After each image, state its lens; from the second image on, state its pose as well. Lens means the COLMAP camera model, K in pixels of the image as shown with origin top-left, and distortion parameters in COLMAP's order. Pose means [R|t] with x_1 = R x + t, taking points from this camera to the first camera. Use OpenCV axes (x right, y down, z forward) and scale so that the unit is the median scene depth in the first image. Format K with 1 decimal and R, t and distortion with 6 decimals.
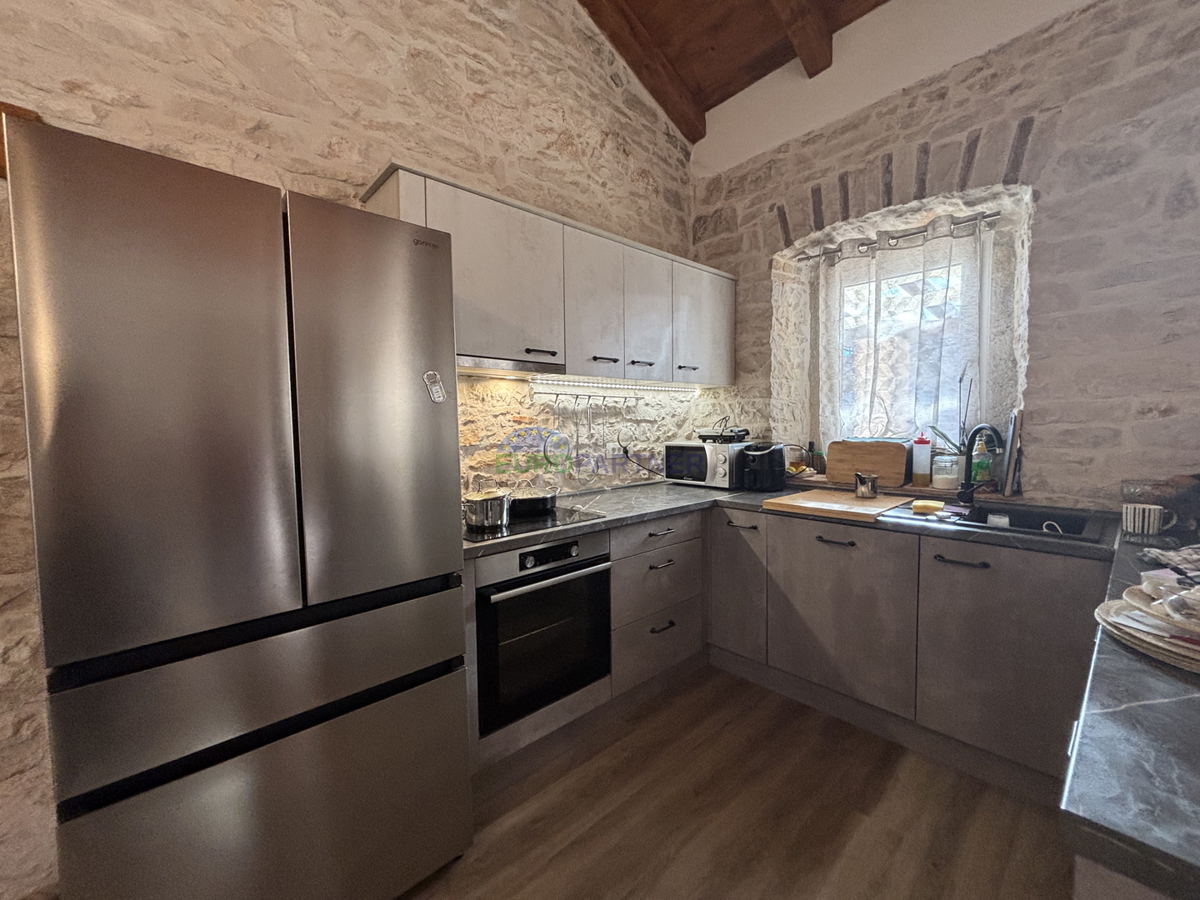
lens RADIAL K [[481.9, 0, 589.4], [0, 481.9, 448.8], [0, 0, 1]] dist [0.002176, -0.000339]
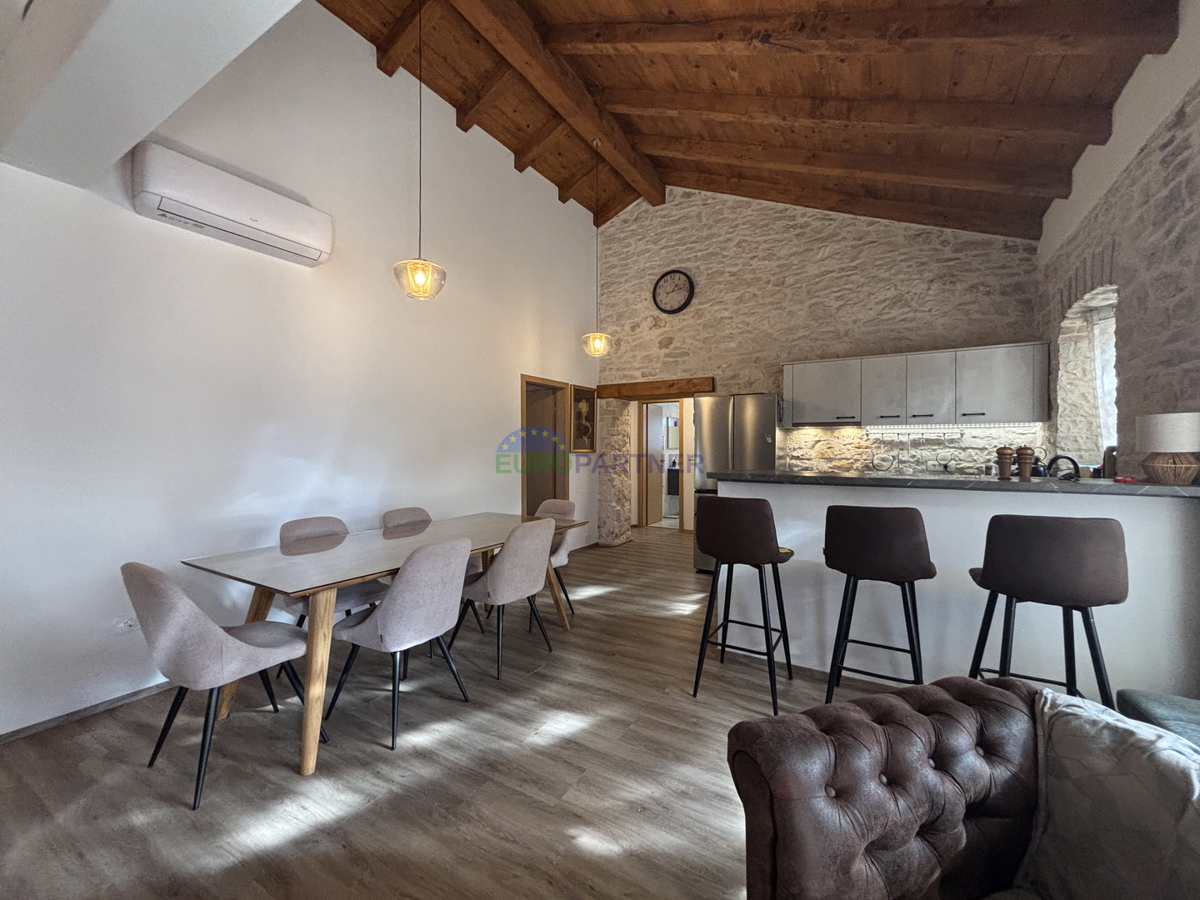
lens RADIAL K [[481.9, 0, 598.8], [0, 481.9, 450.7], [0, 0, 1]] dist [0.002176, -0.000339]
pose [[0.290520, 0.022065, -0.956615, 1.590216], [-0.056697, 0.998375, 0.005810, 0.009079], [0.955188, 0.052549, 0.291299, -0.709291]]
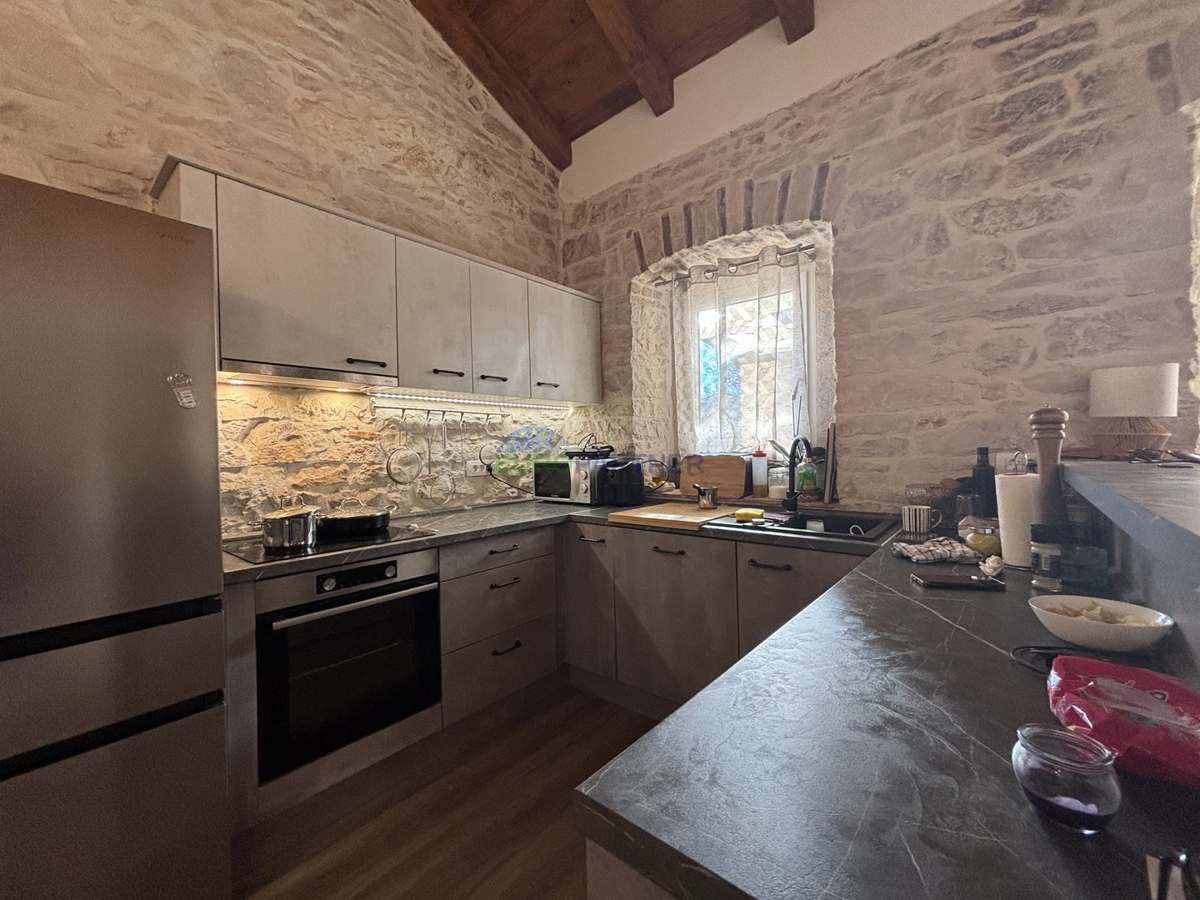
lens RADIAL K [[481.9, 0, 597.5], [0, 481.9, 449.7], [0, 0, 1]] dist [0.002176, -0.000339]
pose [[0.991143, -0.007679, 0.132574, 0.205302], [0.014779, 0.998503, -0.052659, 0.026026], [-0.131971, 0.054152, 0.989773, -0.000426]]
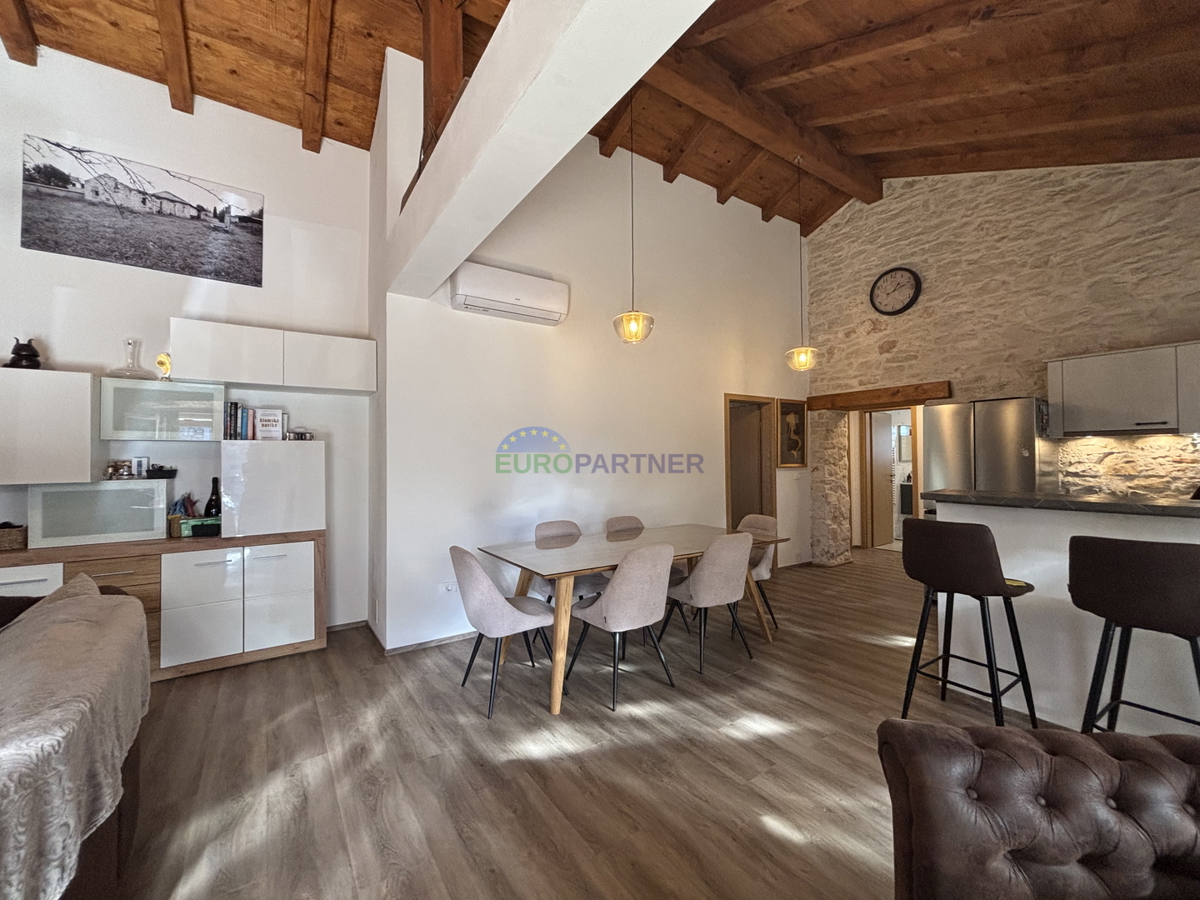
lens RADIAL K [[481.9, 0, 598.3], [0, 481.9, 450.2], [0, 0, 1]] dist [0.002176, -0.000339]
pose [[-0.144918, -0.001409, -0.989443, 1.769433], [-0.042392, 0.999090, 0.004786, -0.022236], [0.988535, 0.042638, -0.144846, -0.681199]]
